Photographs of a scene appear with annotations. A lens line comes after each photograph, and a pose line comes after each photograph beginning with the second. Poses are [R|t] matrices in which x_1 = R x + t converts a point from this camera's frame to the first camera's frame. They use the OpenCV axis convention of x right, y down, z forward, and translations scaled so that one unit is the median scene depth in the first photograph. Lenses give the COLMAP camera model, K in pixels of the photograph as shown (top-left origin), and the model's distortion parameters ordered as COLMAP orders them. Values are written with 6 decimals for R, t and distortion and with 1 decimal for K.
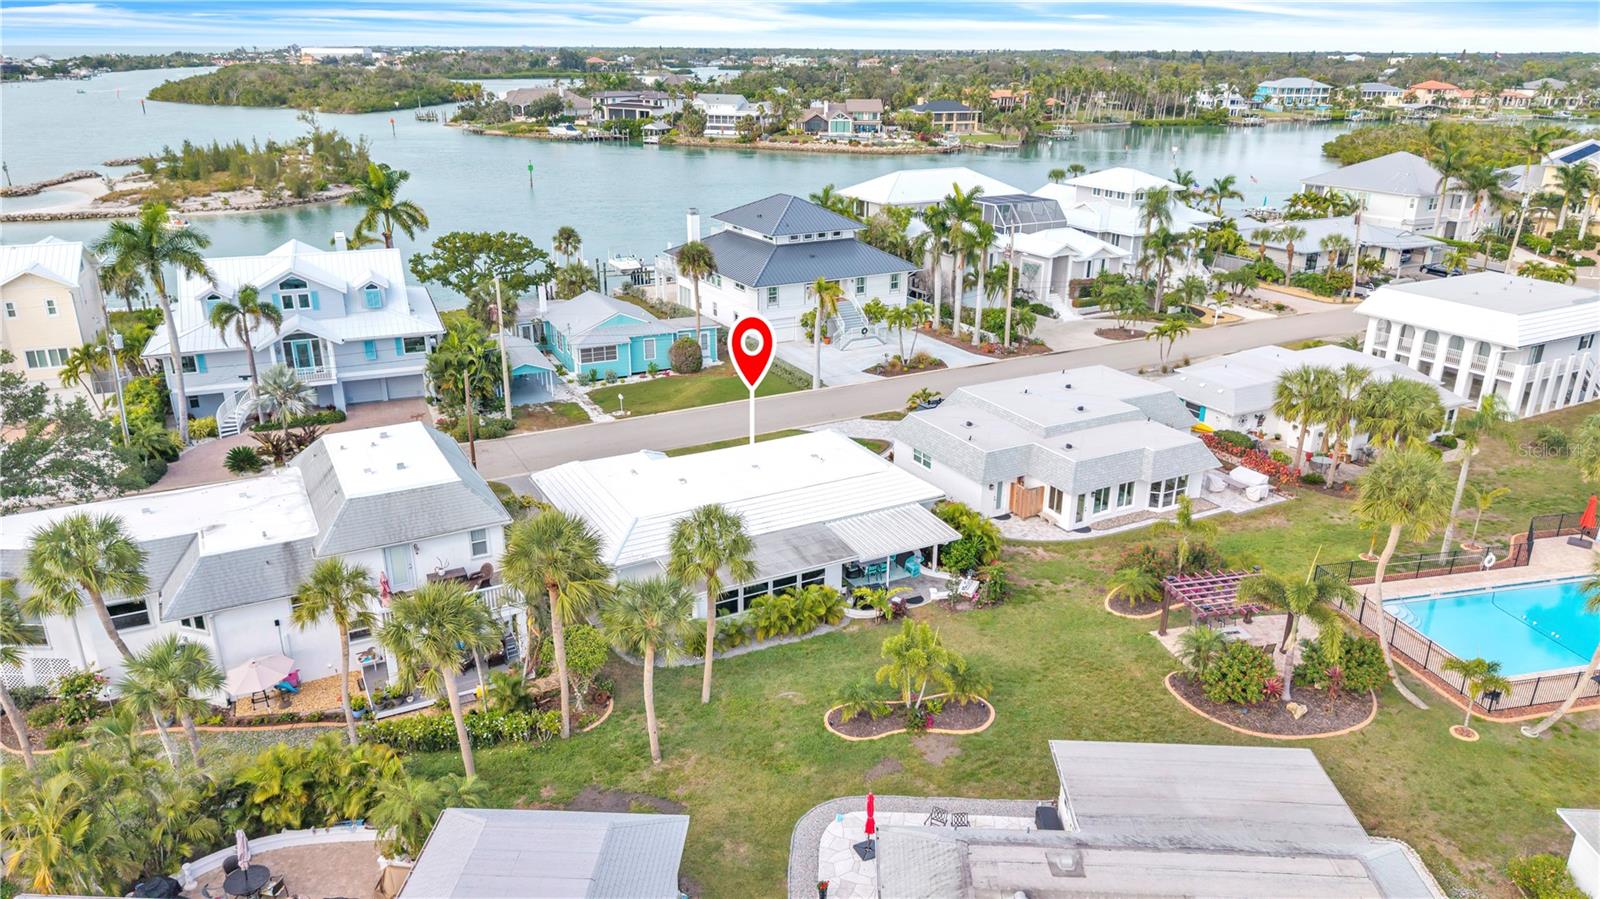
lens RADIAL K [[1082.3, 0, 800.0], [0, 1082.3, 449.5], [0, 0, 1]] dist [0.027974, -0.041400]
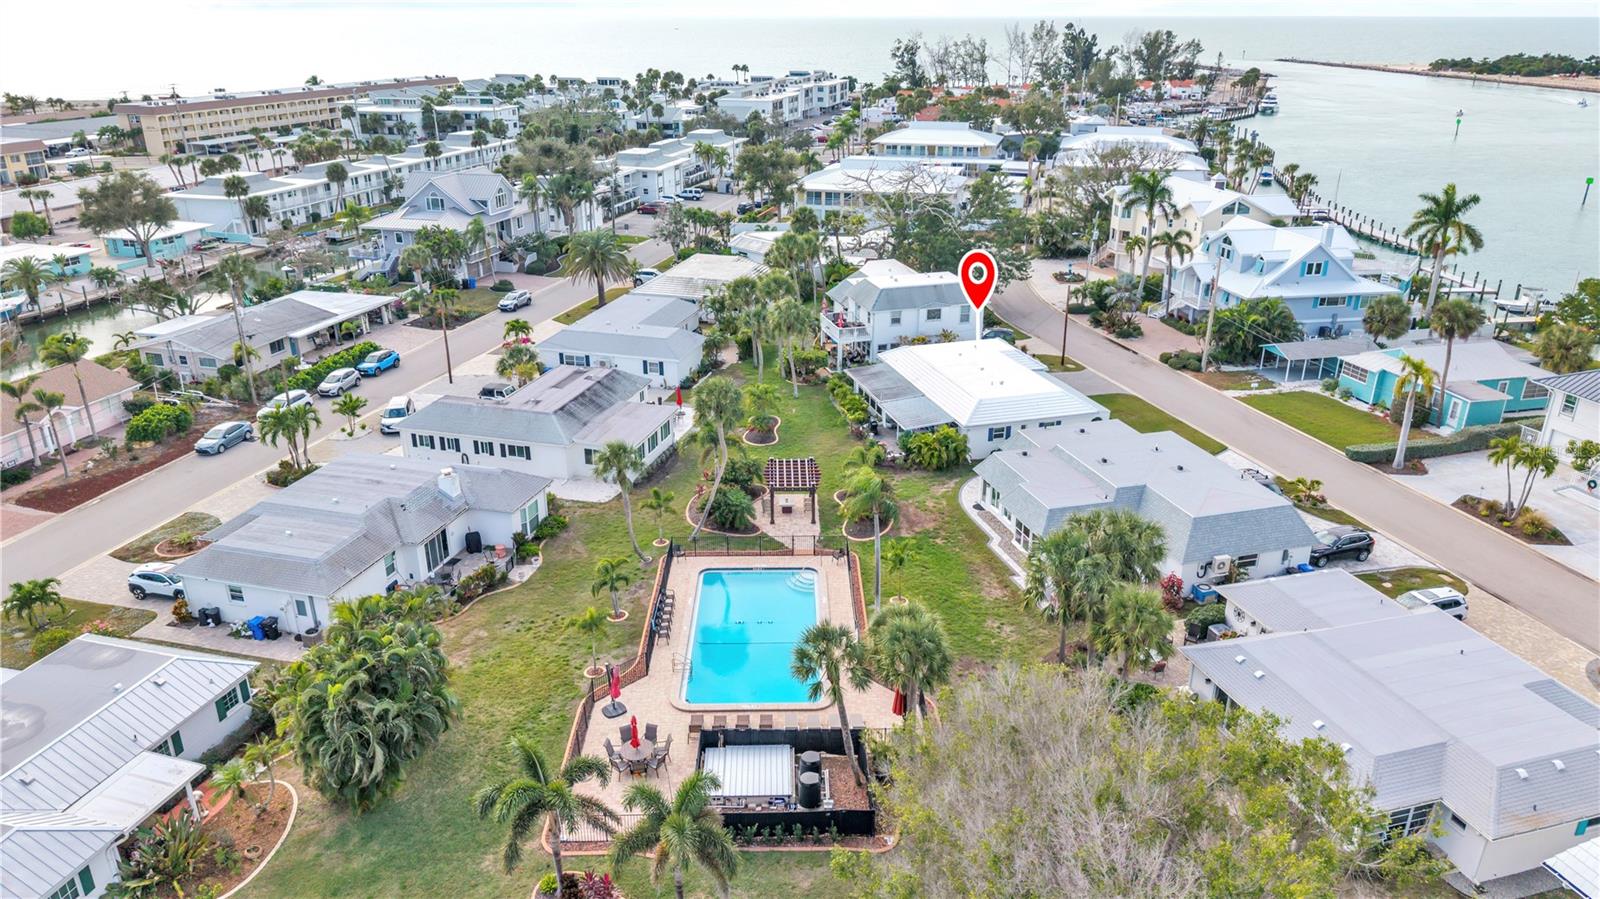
lens RADIAL K [[1082.3, 0, 800.0], [0, 1082.3, 449.5], [0, 0, 1]] dist [0.027974, -0.041400]
pose [[-0.220978, 0.353857, -0.908820, 0.768537], [-0.338019, 0.846310, 0.411707, -0.228542], [0.914829, 0.398177, -0.067406, 0.486019]]
